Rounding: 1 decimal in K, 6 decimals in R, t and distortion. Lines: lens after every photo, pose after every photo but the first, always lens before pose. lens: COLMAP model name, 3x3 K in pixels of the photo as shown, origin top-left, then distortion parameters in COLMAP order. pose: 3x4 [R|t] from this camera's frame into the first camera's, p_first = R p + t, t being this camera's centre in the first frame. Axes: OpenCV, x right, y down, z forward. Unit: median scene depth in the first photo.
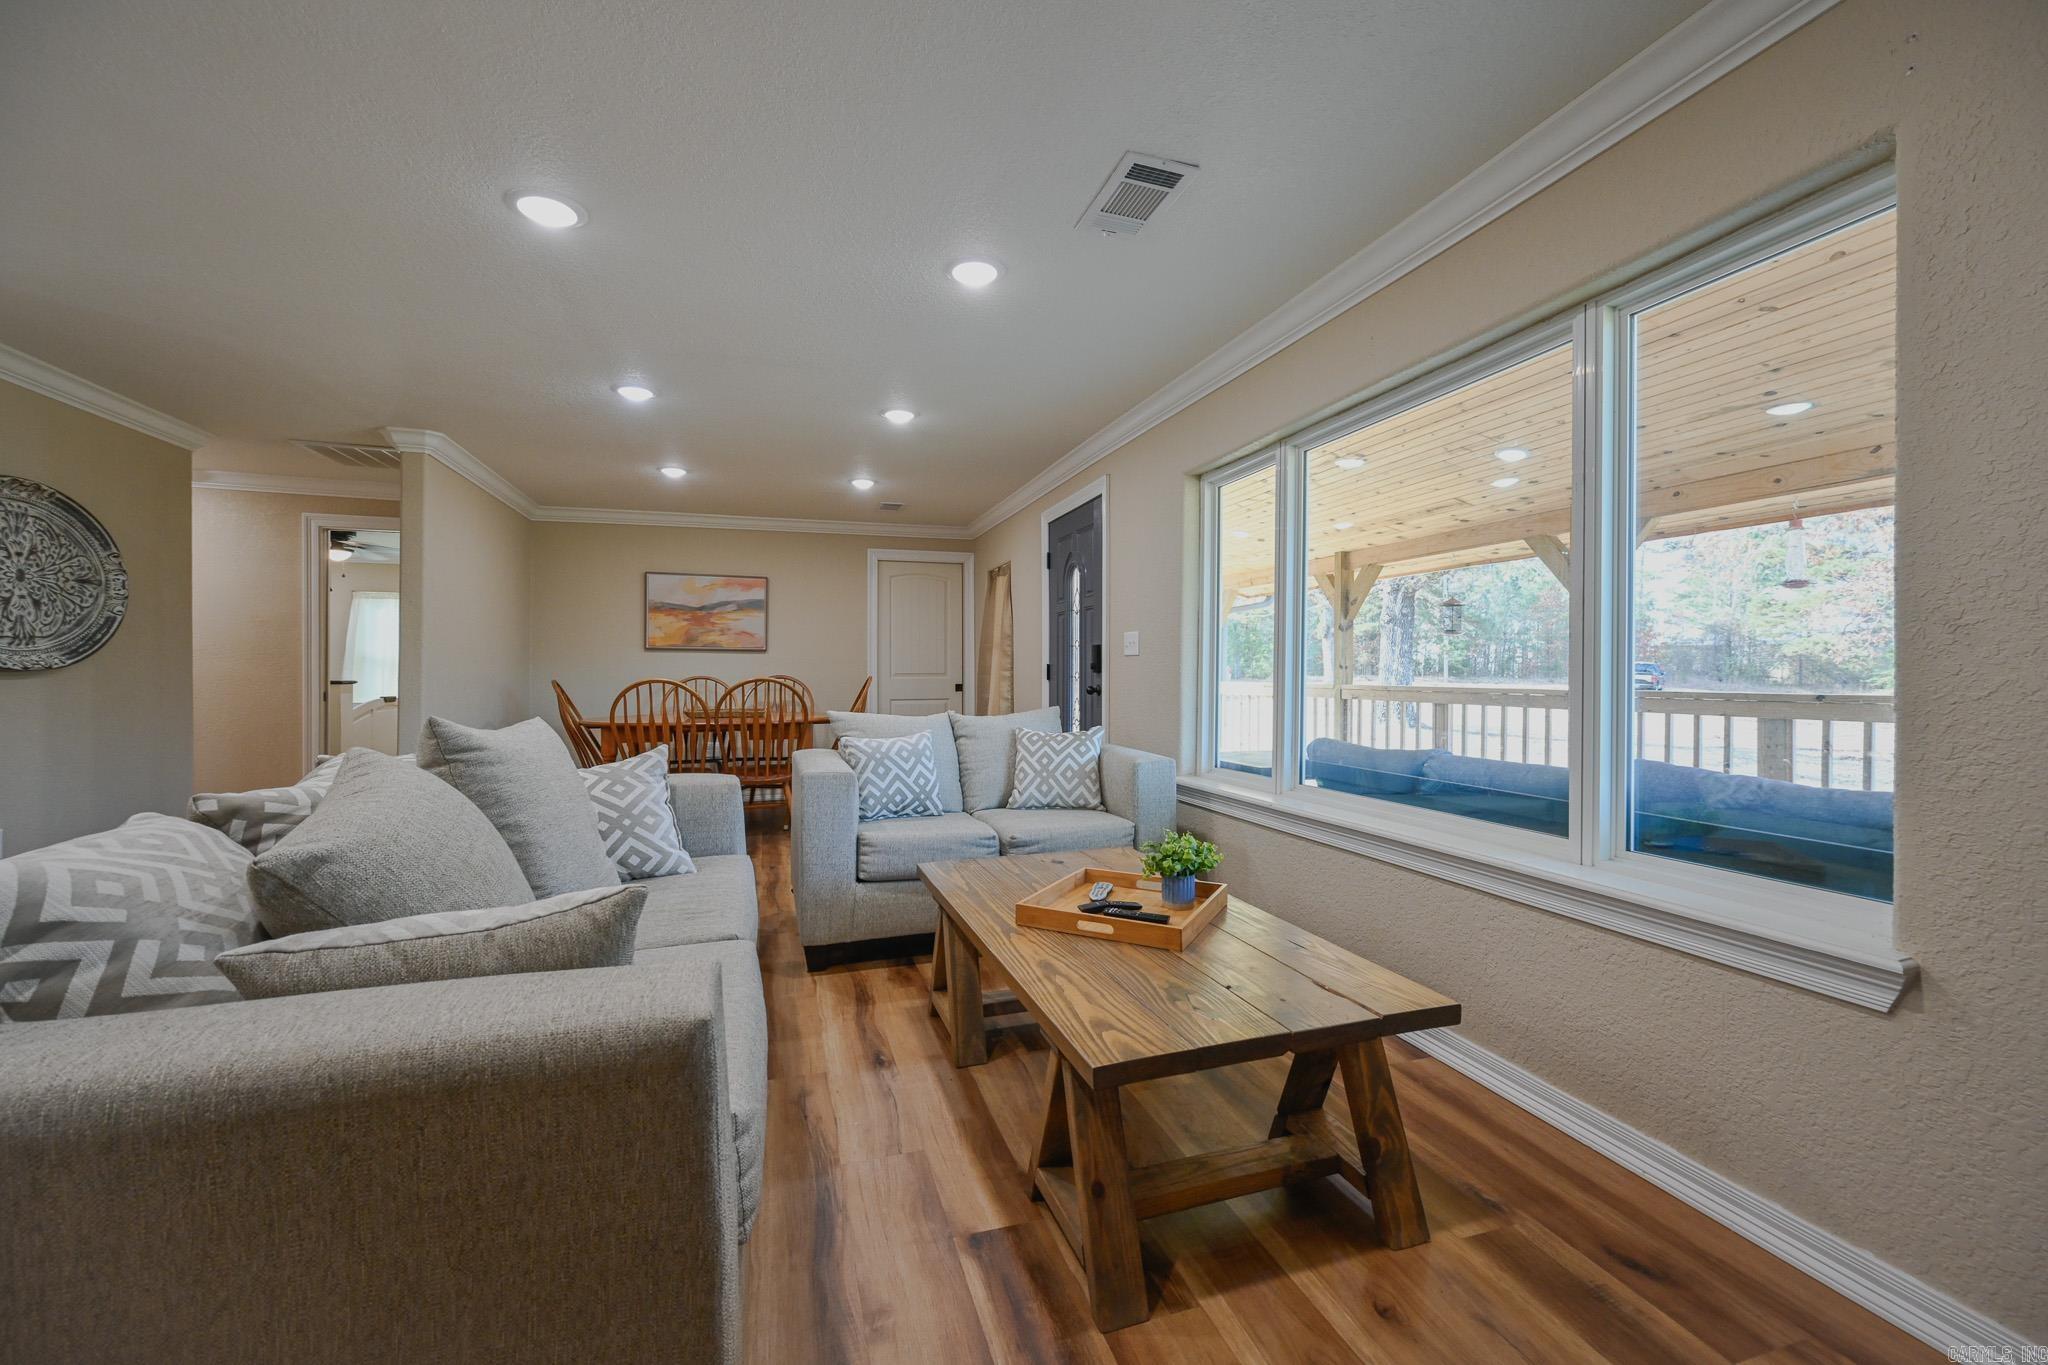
lens RADIAL K [[815.6, 0, 1033.3], [0, 815.6, 677.2], [0, 0, 1]] dist [-0.000117, 0.000015]
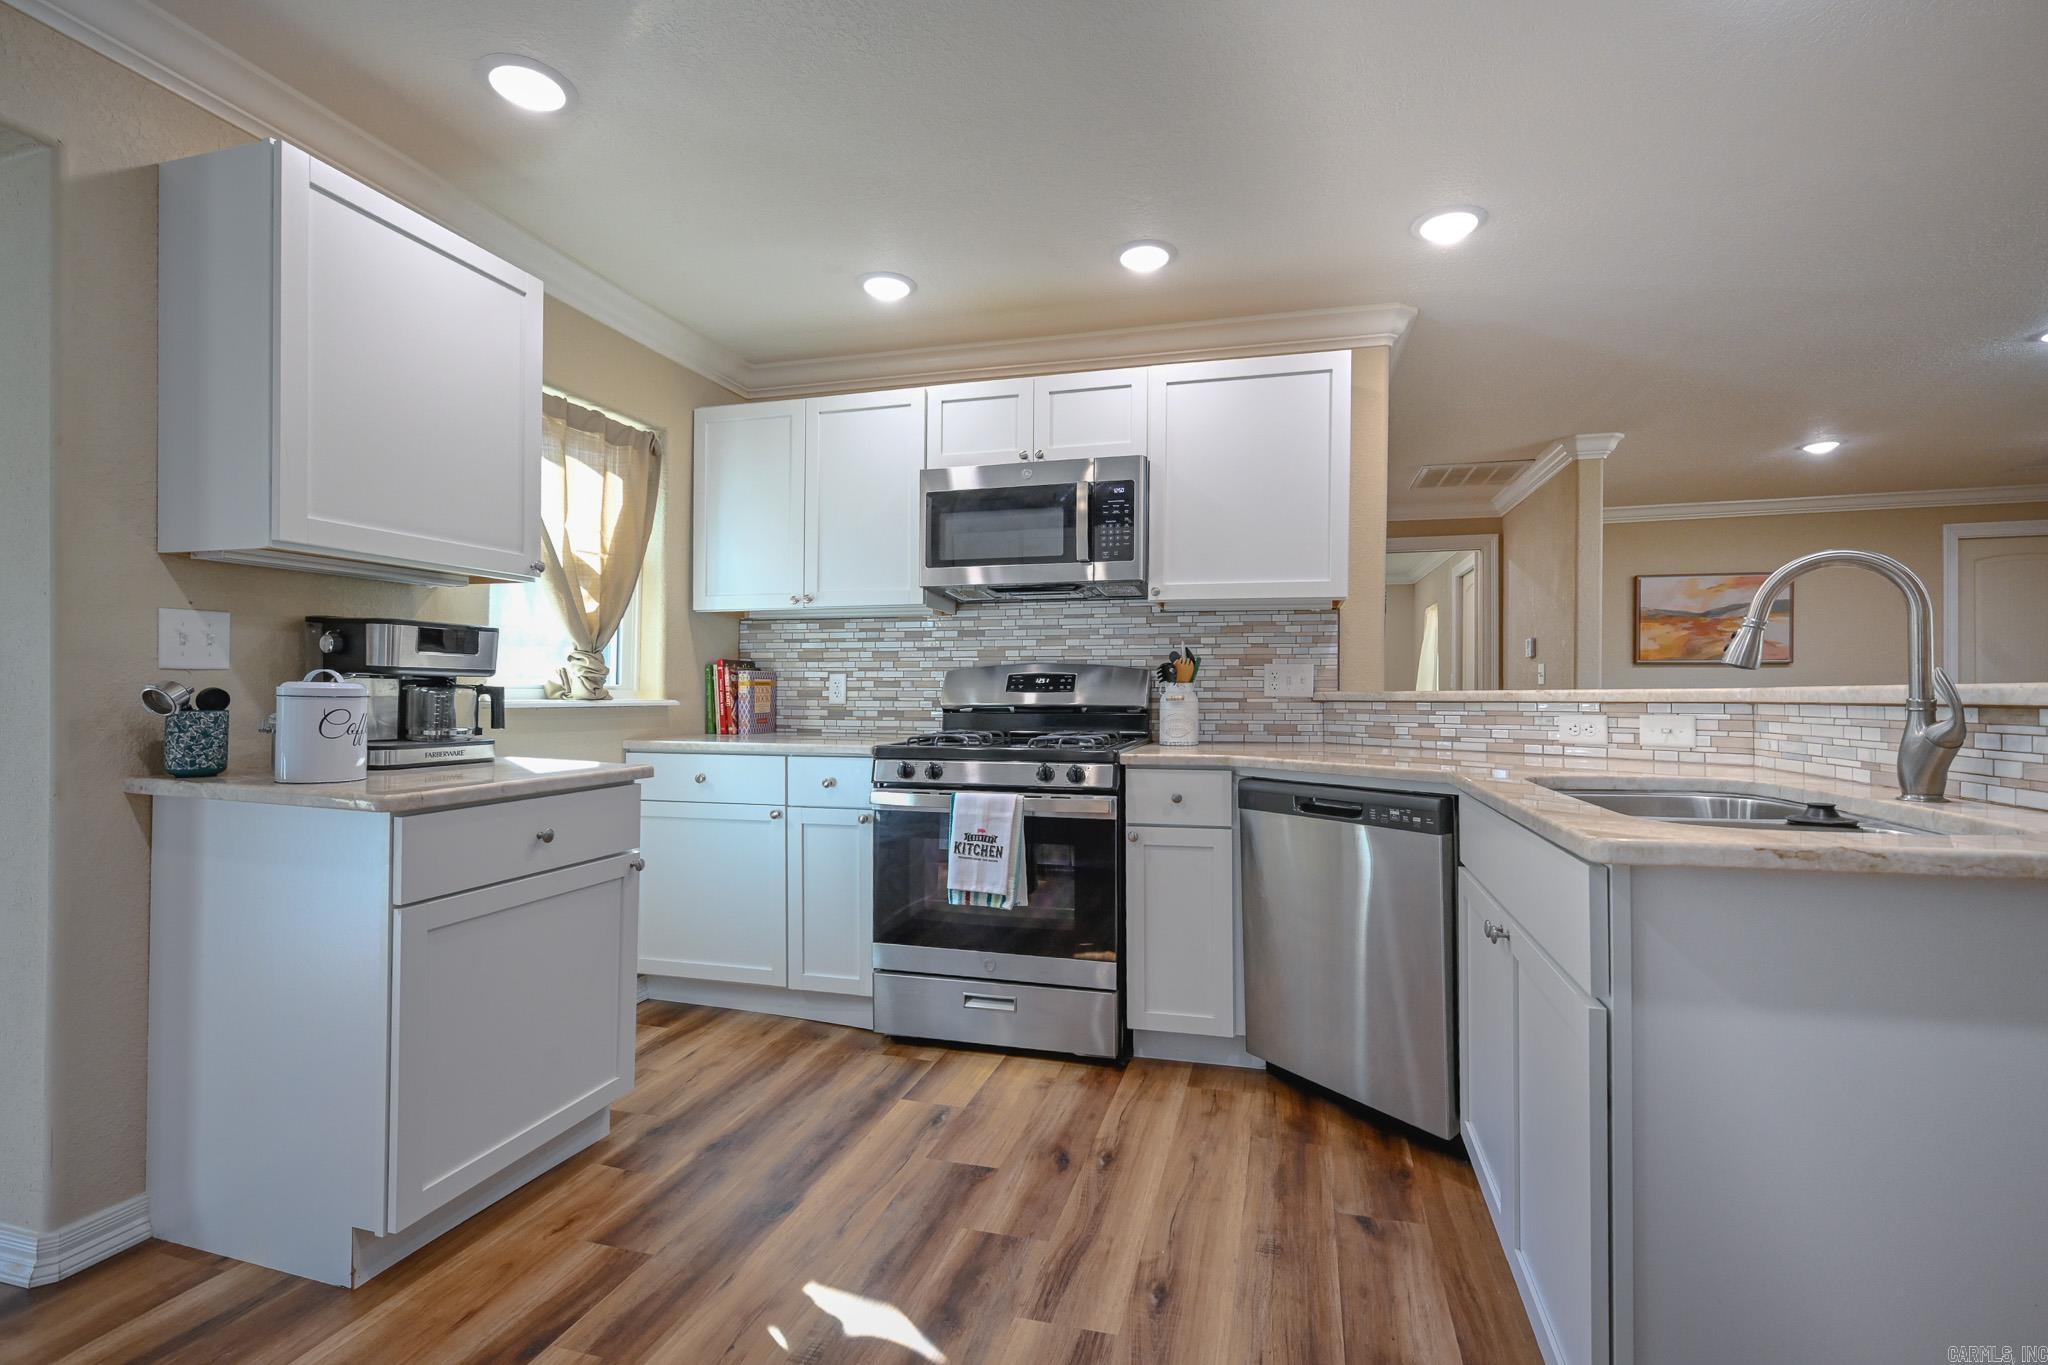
lens RADIAL K [[894.8, 0, 1060.1], [0, 894.8, 685.6], [0, 0, 1]] dist [-0.002930, -0.000163]
pose [[0.836024, -0.007223, -0.548646, -0.862609], [-0.000905, 0.999894, -0.014542, 0.005751], [0.548693, 0.012654, 0.835928, -0.256529]]
